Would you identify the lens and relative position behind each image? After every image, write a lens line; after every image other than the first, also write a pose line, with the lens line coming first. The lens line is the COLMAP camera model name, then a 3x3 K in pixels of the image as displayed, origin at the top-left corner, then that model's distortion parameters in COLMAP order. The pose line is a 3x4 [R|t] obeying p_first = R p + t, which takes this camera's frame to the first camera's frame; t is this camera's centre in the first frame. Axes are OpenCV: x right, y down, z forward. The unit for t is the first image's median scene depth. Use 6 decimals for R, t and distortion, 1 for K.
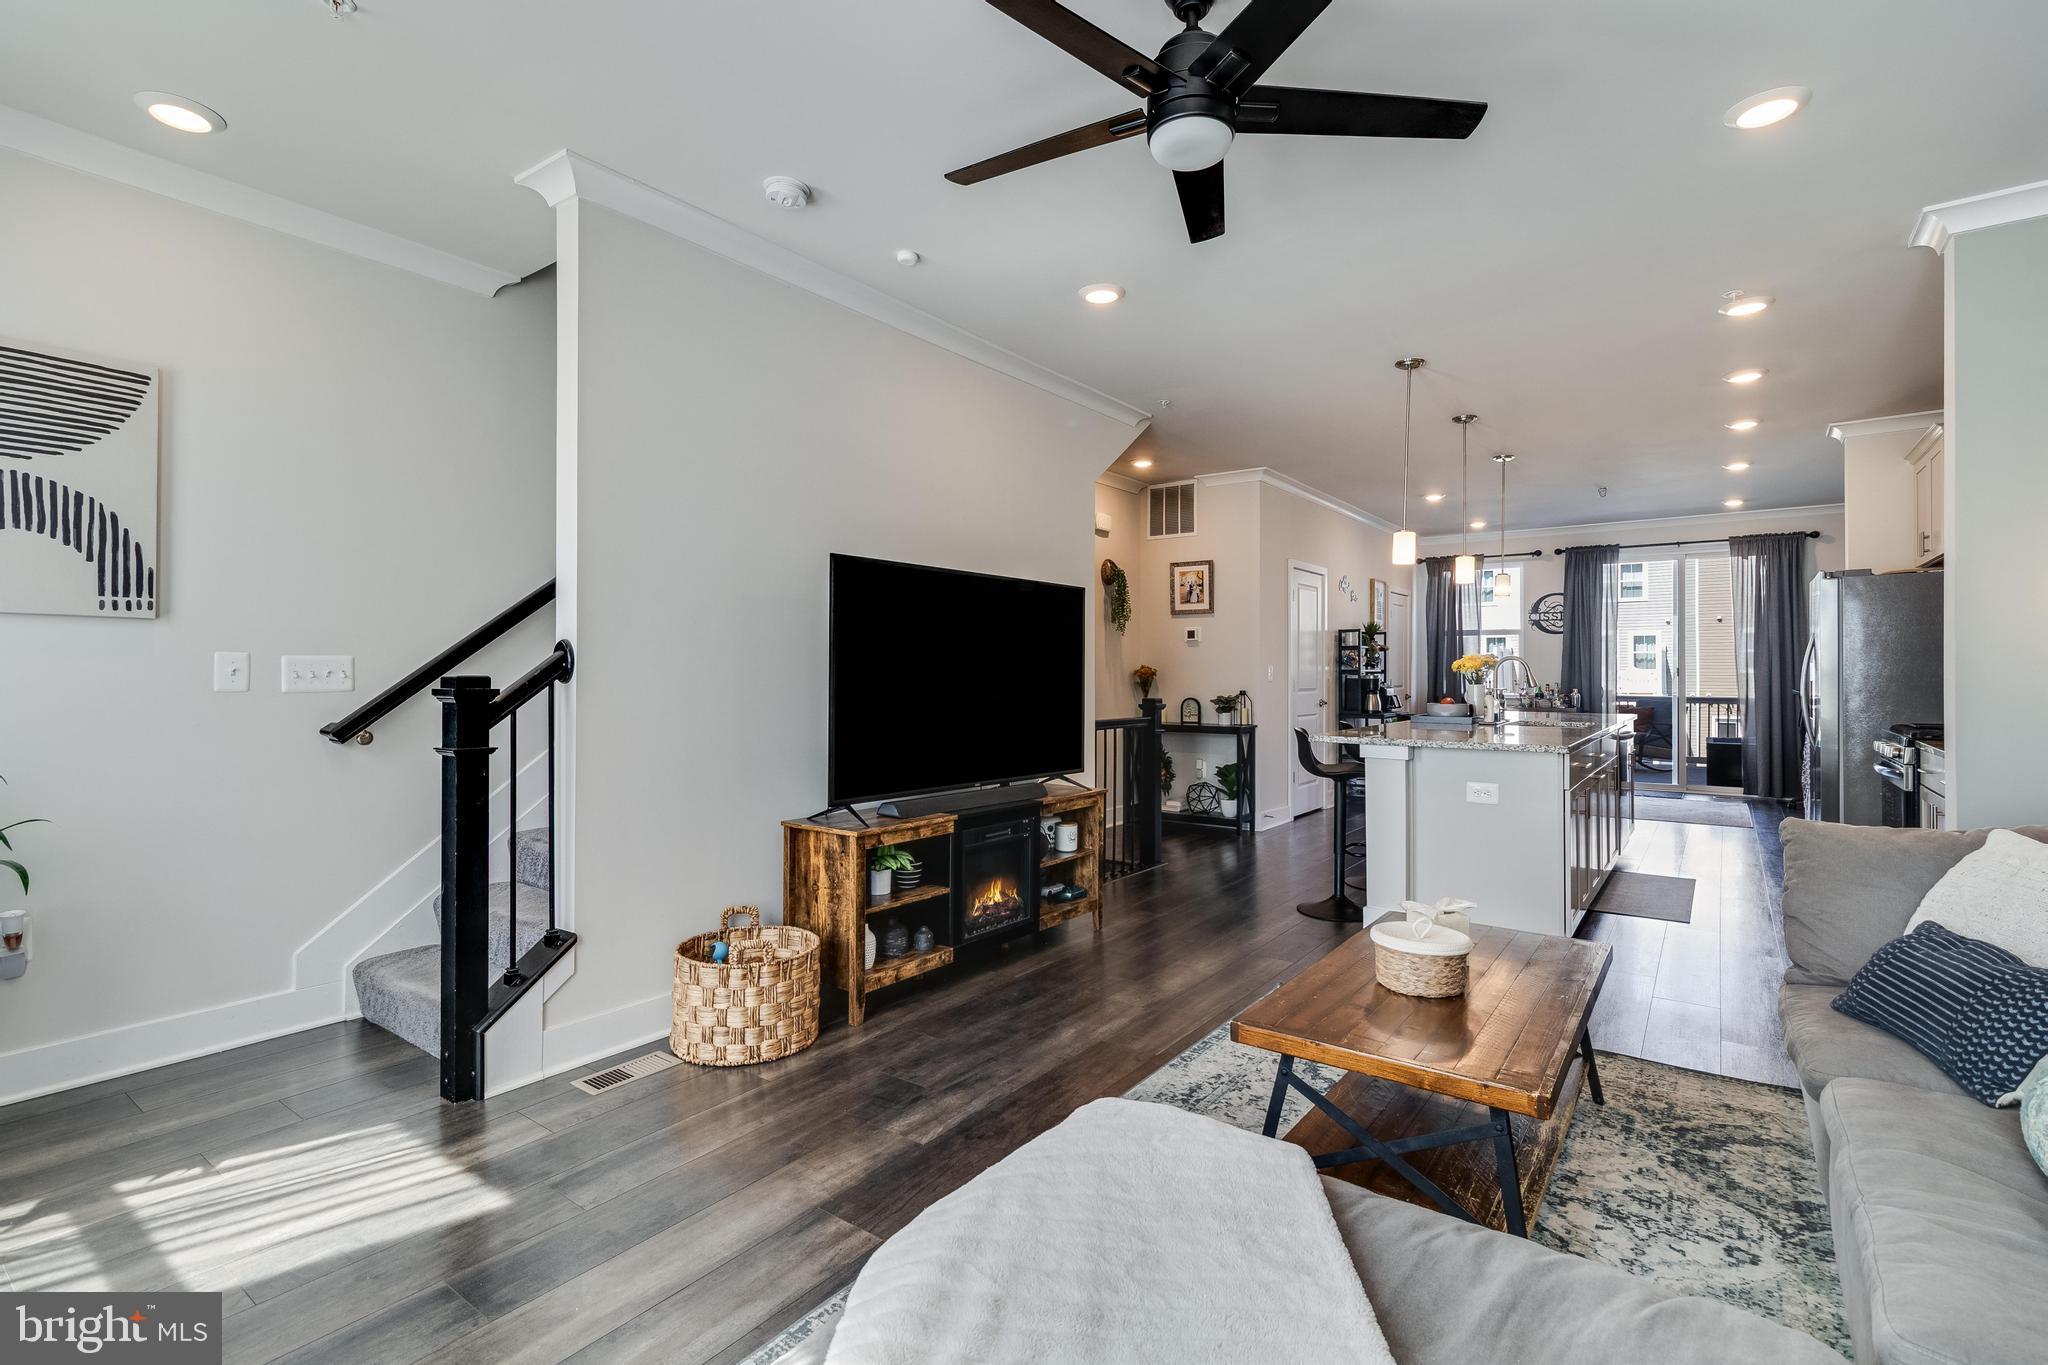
lens RADIAL K [[946.5, 0, 1024.2], [0, 946.5, 669.8], [0, 0, 1]] dist [0.003667, 0.000794]
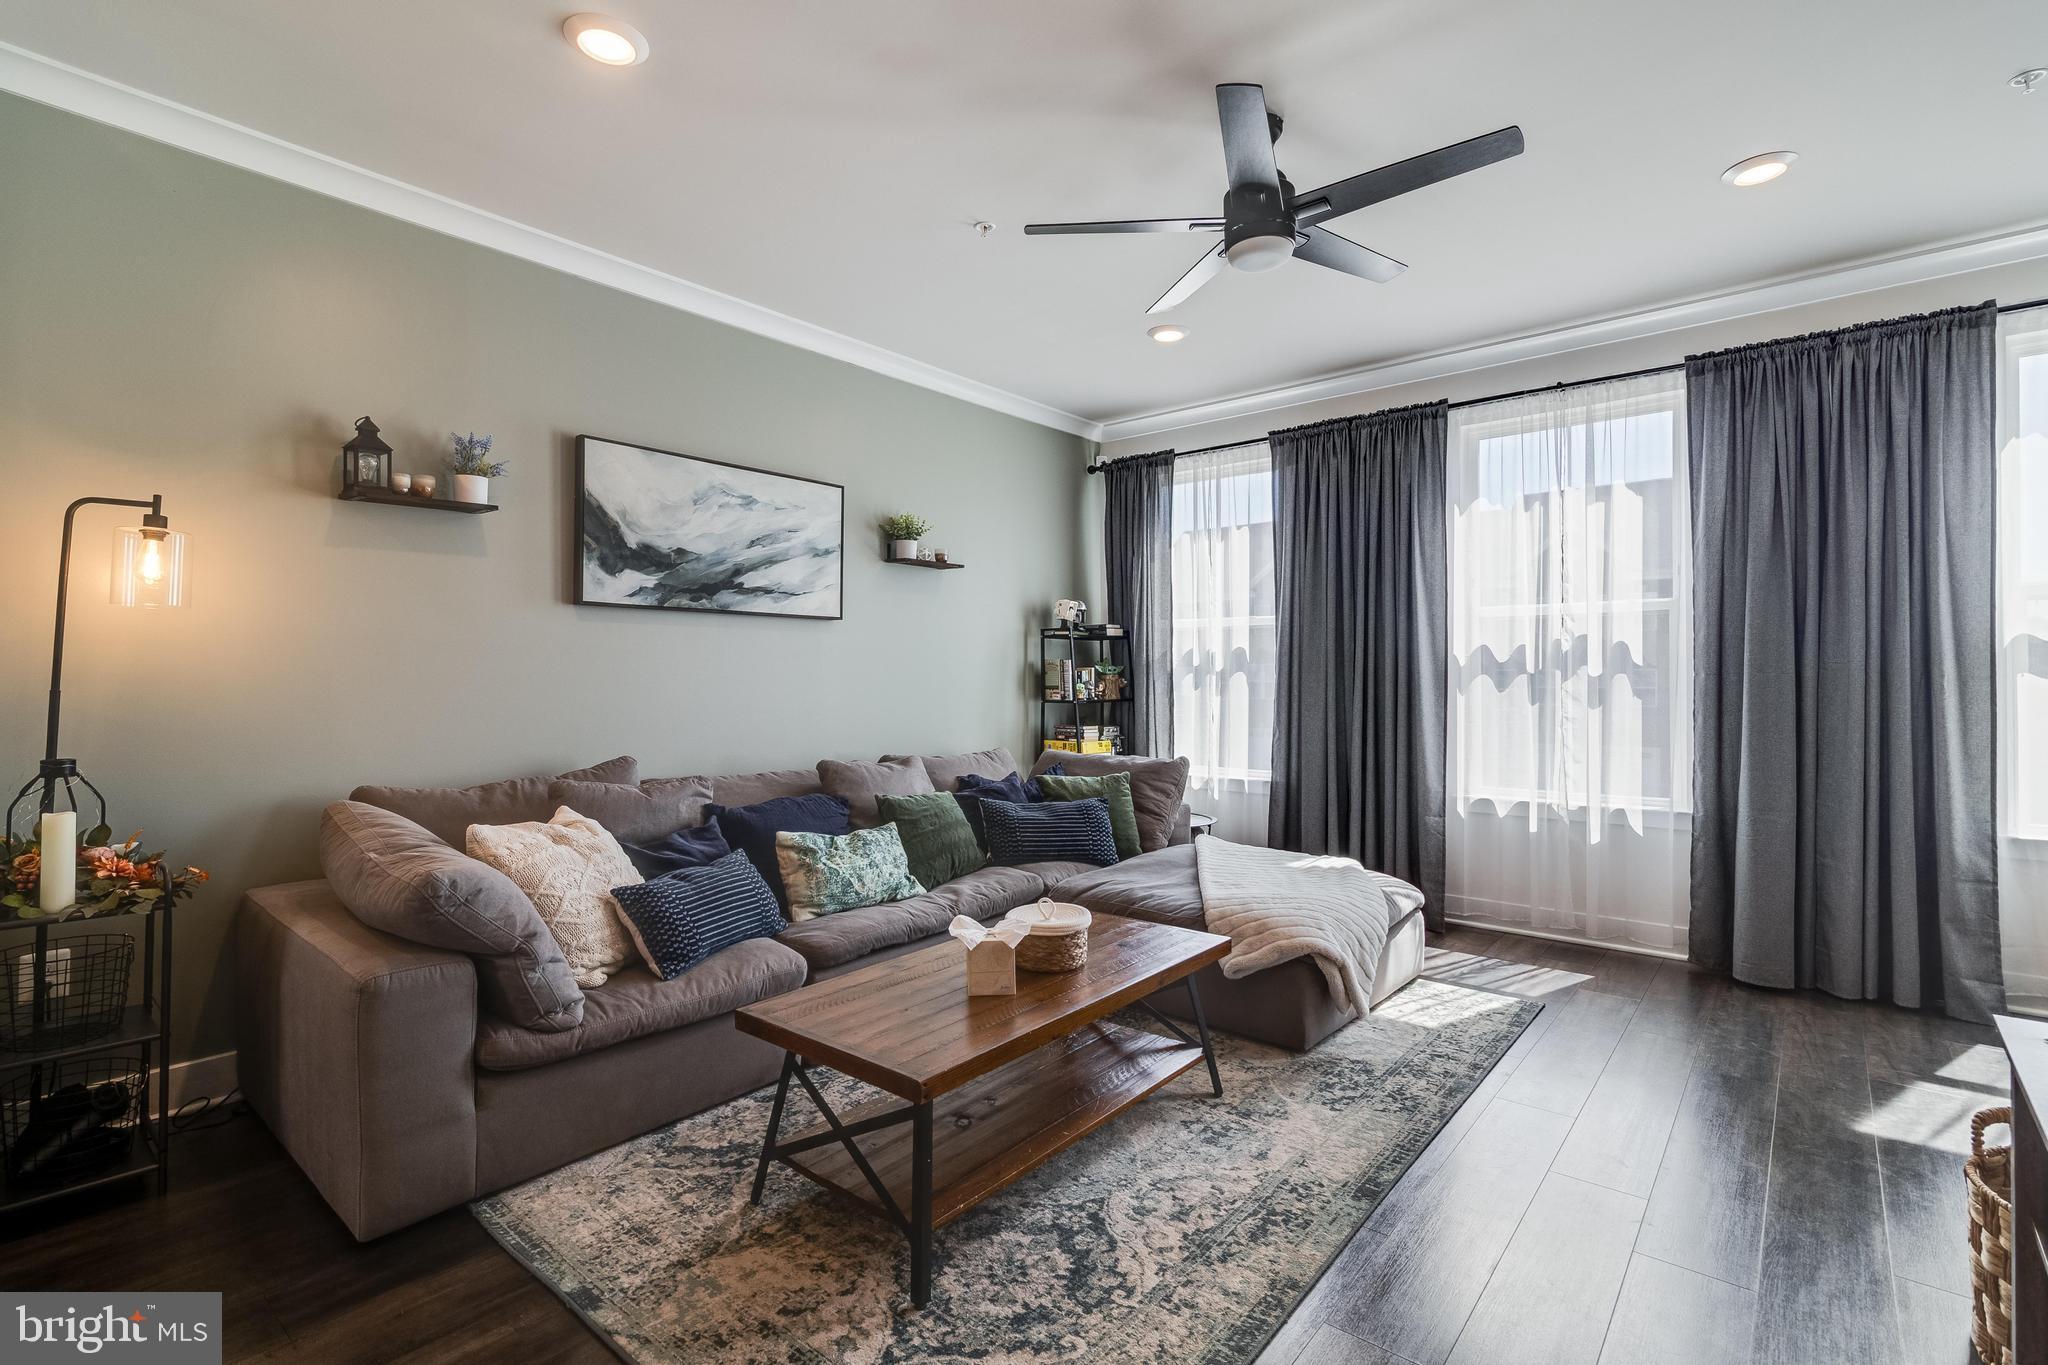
lens RADIAL K [[946.5, 0, 1024.2], [0, 946.5, 669.8], [0, 0, 1]] dist [0.003667, 0.000794]
pose [[-0.997843, 0.004224, 0.065510, 0.099812], [0.003546, 0.999939, -0.010462, 0.002892], [-0.065550, -0.010207, -0.997797, 0.559663]]
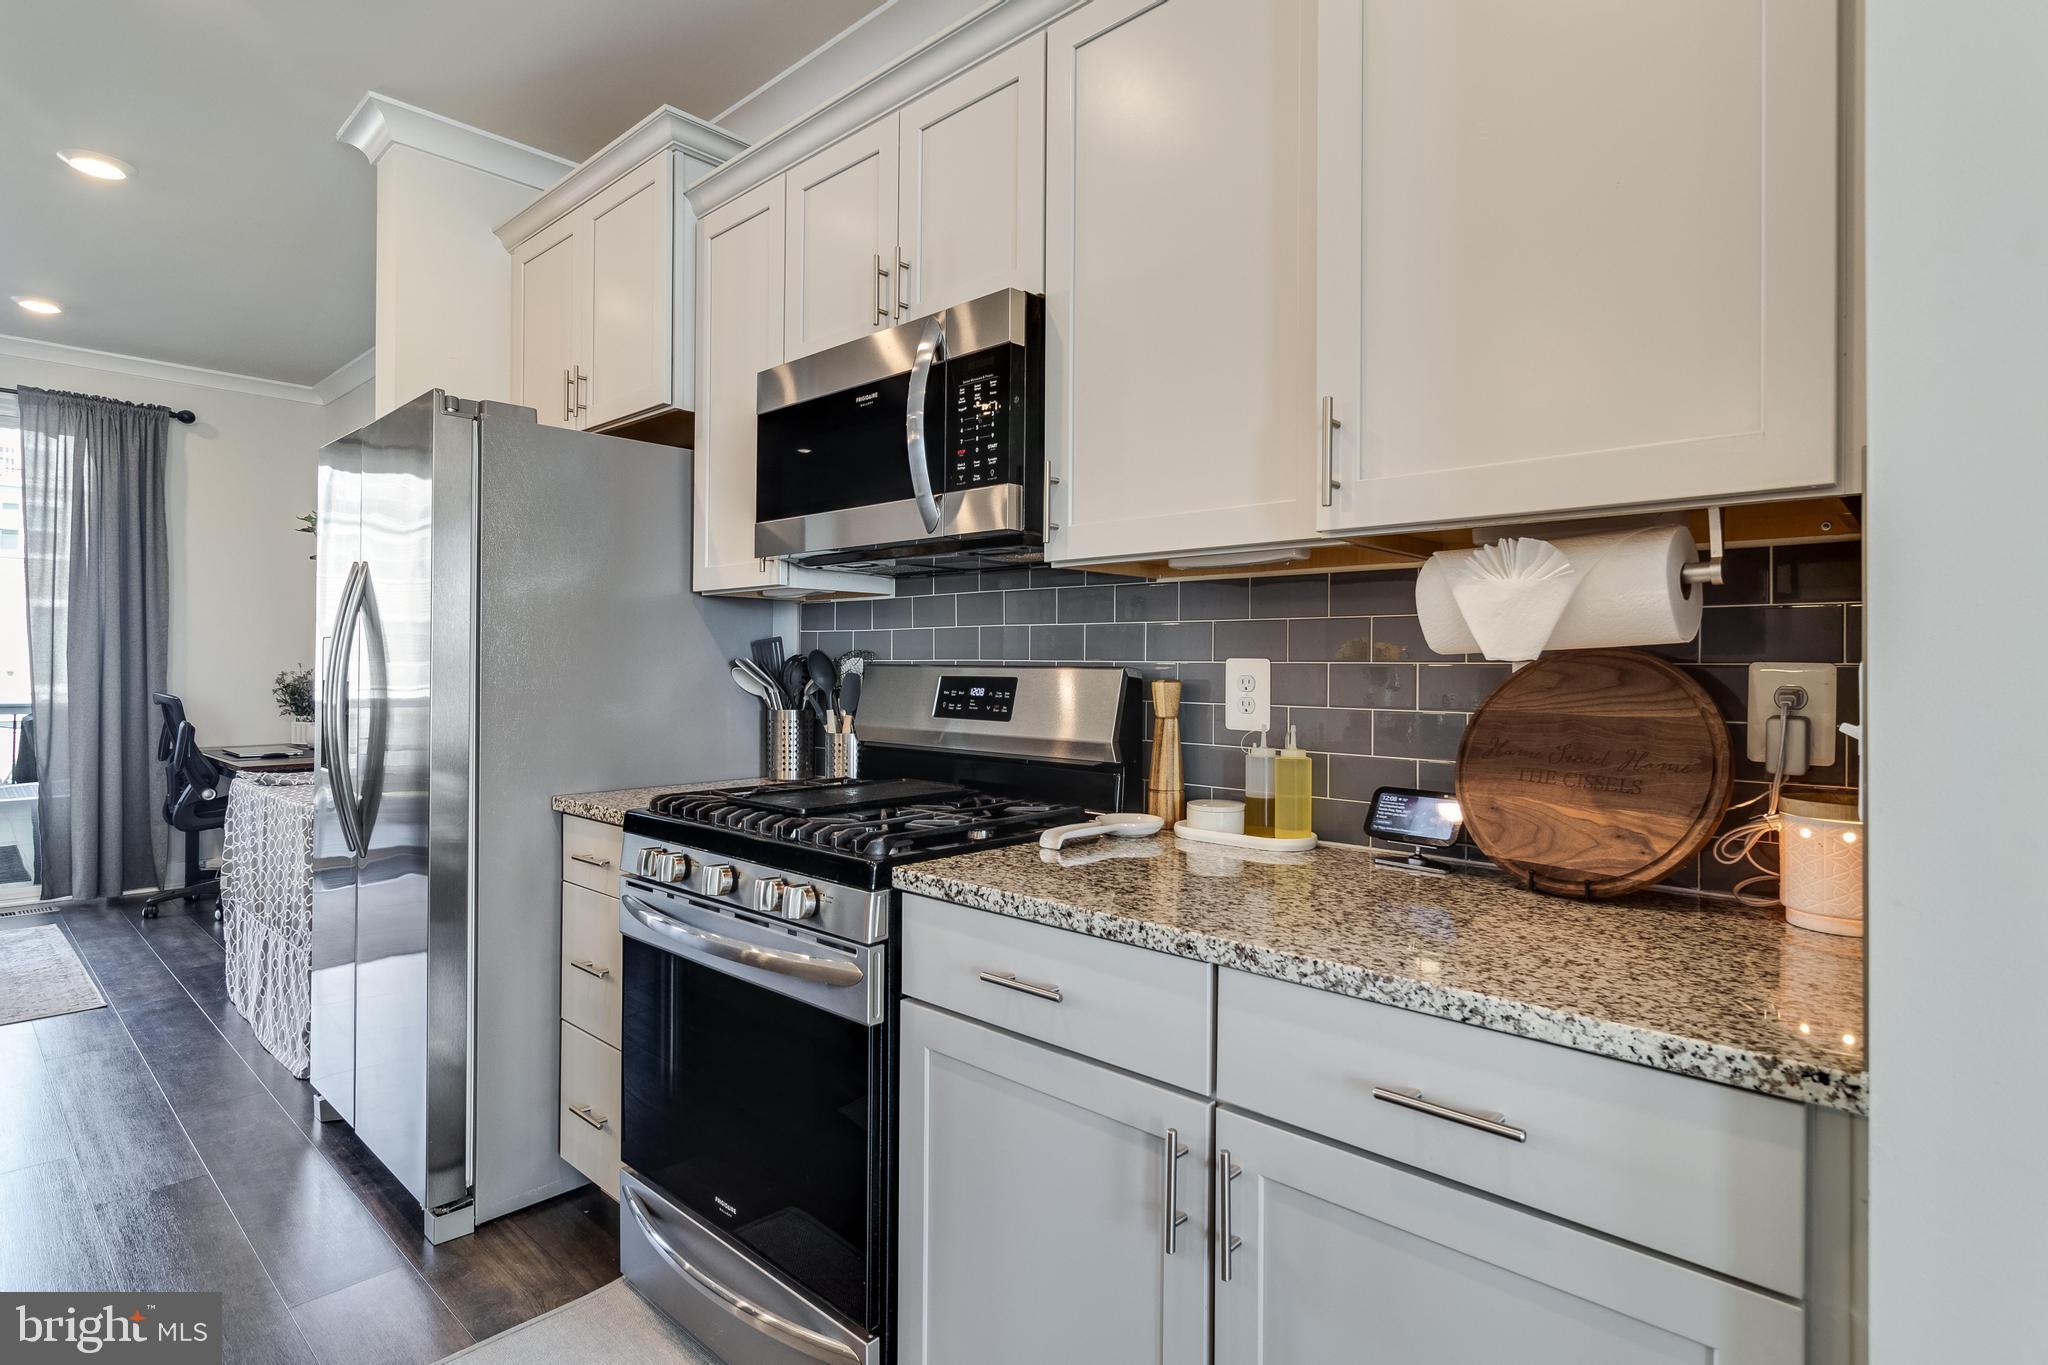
lens RADIAL K [[1033.9, 0, 1030.6], [0, 1033.9, 660.8], [0, 0, 1]] dist [0.001401, 0.000670]
pose [[0.109697, 0.007154, 0.993939, 0.283858], [-0.009739, 0.999934, -0.006123, 0.001828], [-0.993917, -0.009009, 0.109760, 0.444196]]
